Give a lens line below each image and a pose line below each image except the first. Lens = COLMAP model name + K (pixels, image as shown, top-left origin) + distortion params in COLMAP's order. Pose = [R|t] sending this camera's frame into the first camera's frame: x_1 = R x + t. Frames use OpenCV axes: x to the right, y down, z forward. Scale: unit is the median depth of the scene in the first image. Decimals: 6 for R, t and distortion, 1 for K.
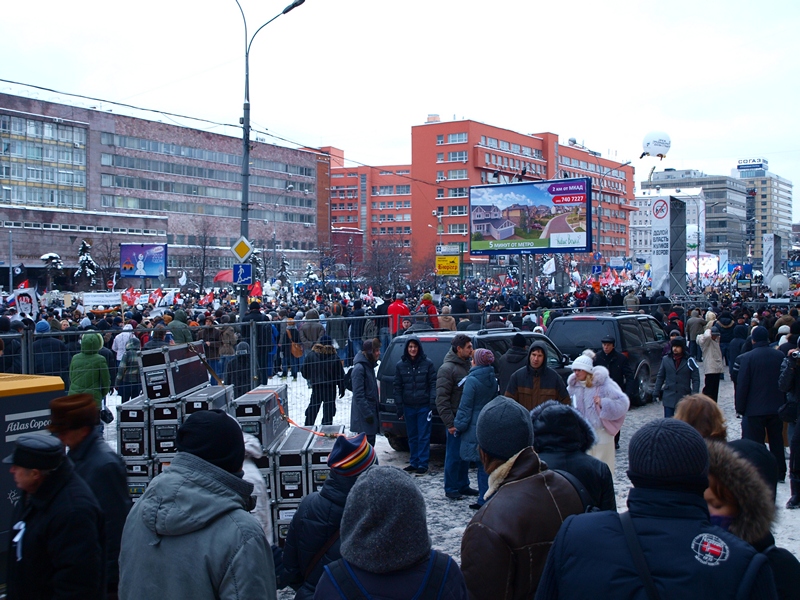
lens RADIAL K [[924.8, 0, 400.5], [0, 924.8, 300.8], [0, 0, 1]] dist [-0.006254, 0.000000]
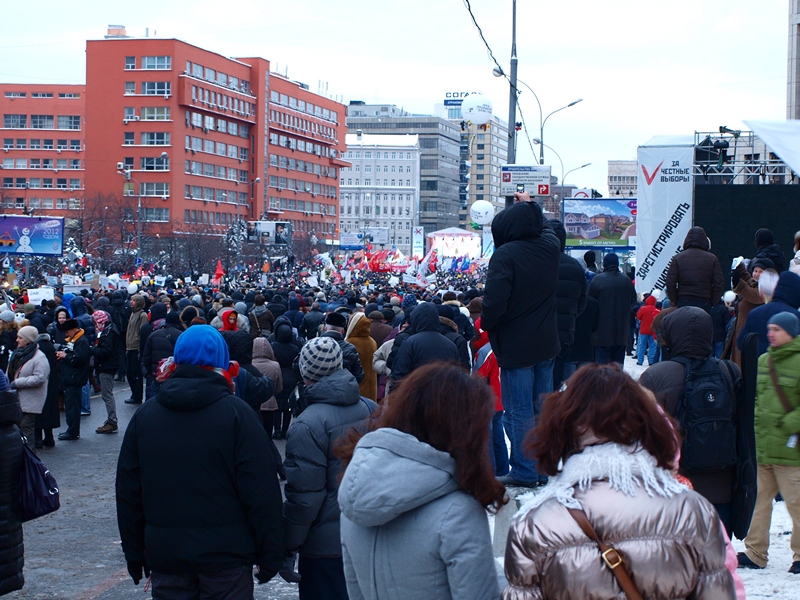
lens RADIAL K [[1542.6, 0, 399.9], [0, 1542.6, 298.9], [0, 0, 1]] dist [0.026238, 0.000000]
pose [[0.938822, 0.010530, 0.344243, -0.168150], [-0.011338, 0.999936, 0.000335, 0.004533], [-0.344217, -0.004218, 0.938881, -0.188075]]
